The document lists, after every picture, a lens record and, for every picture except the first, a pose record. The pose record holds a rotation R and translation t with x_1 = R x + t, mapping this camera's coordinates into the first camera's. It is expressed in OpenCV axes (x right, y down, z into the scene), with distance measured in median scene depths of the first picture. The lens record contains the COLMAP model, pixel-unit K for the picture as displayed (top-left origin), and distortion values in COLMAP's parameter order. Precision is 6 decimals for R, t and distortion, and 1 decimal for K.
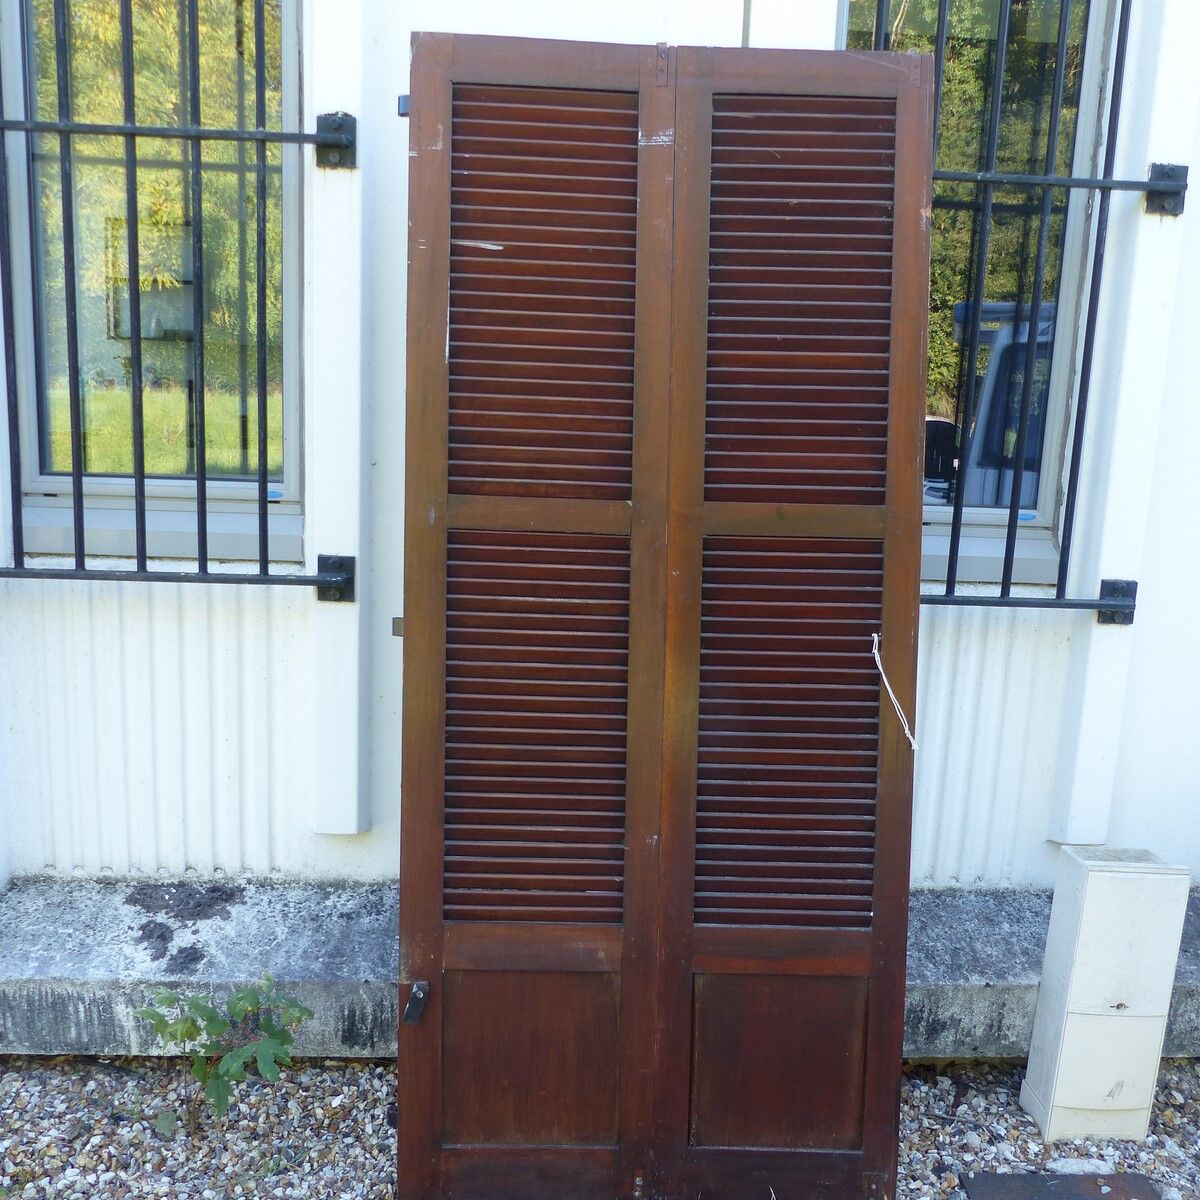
lens RADIAL K [[1219.4, 0, 605.1], [0, 1219.4, 601.9], [0, 0, 1]] dist [-0.015453, 0.000000]
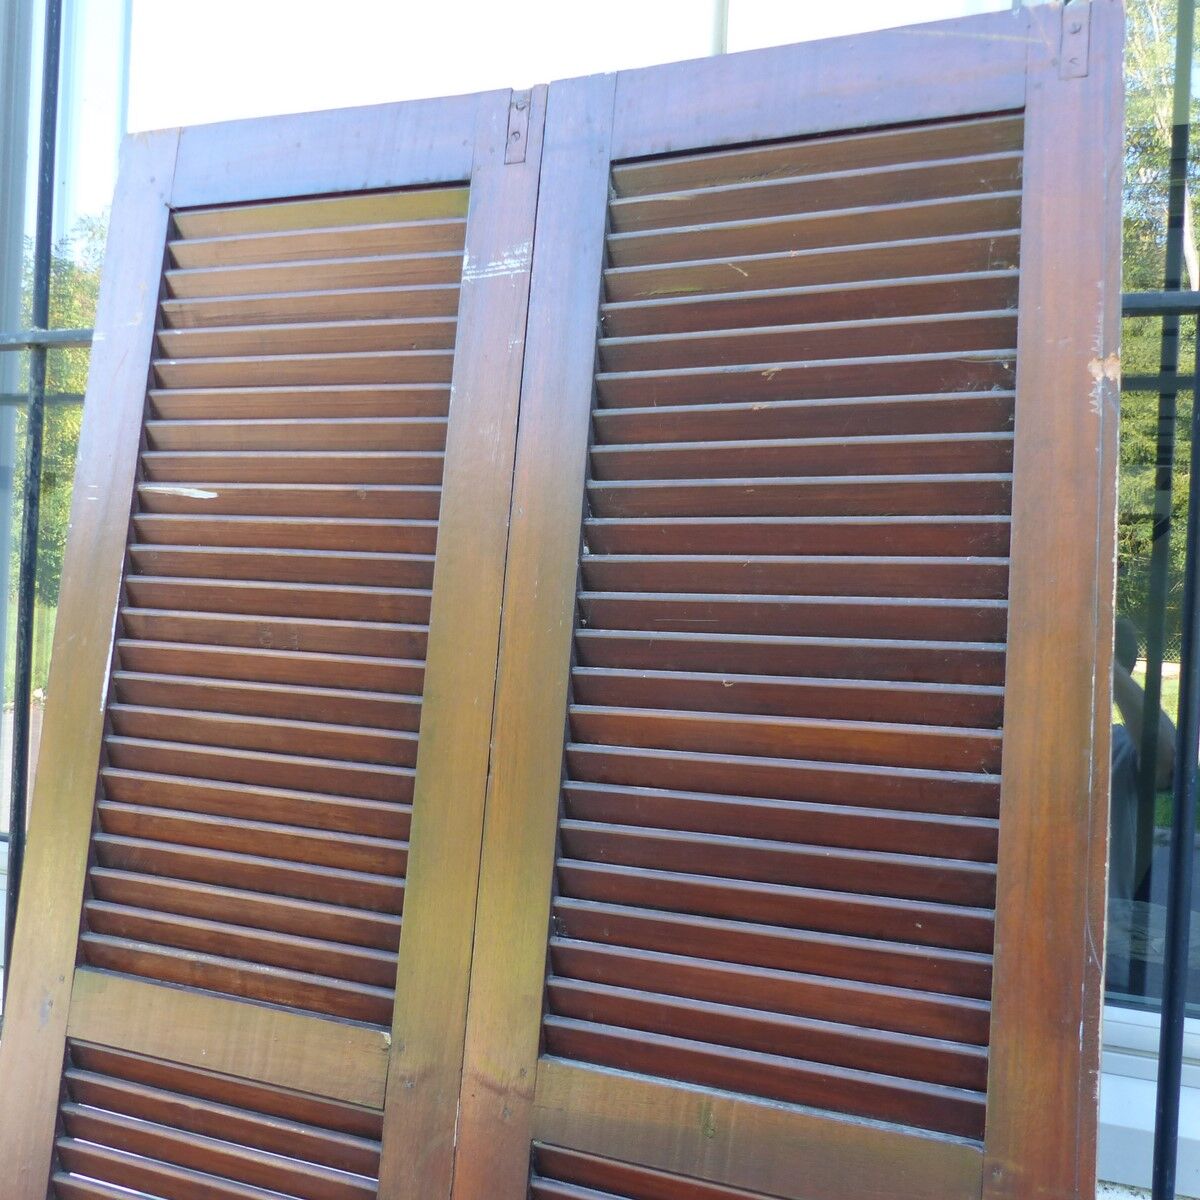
lens RADIAL K [[1219.4, 0, 606.7], [0, 1219.4, 604.7], [0, 0, 1]] dist [-0.015453, 0.000000]
pose [[0.910728, 0.005073, -0.412977, 0.247148], [-0.085303, 0.980674, -0.176072, -0.146963], [0.404102, 0.195582, 0.893560, 0.536871]]
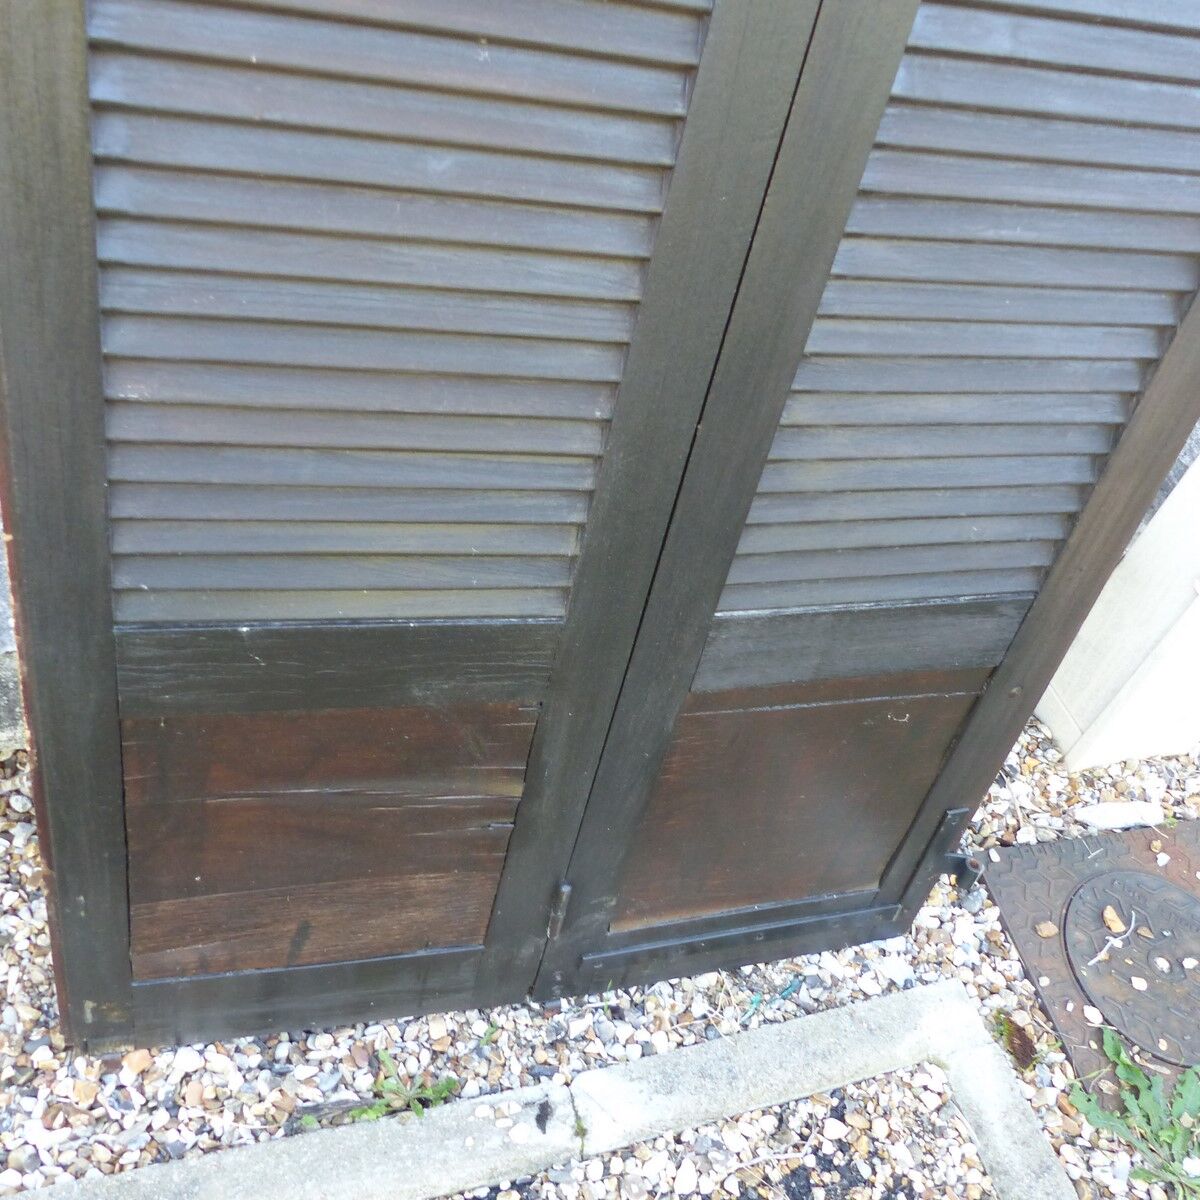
lens RADIAL K [[1219.4, 0, 594.6], [0, 1219.4, 597.8], [0, 0, 1]] dist [-0.015453, 0.000000]
pose [[0.963438, -0.051780, 0.262879, -0.064628], [-0.116866, 0.801680, 0.586218, 0.002792], [-0.241099, -0.595507, 0.766318, 0.612309]]
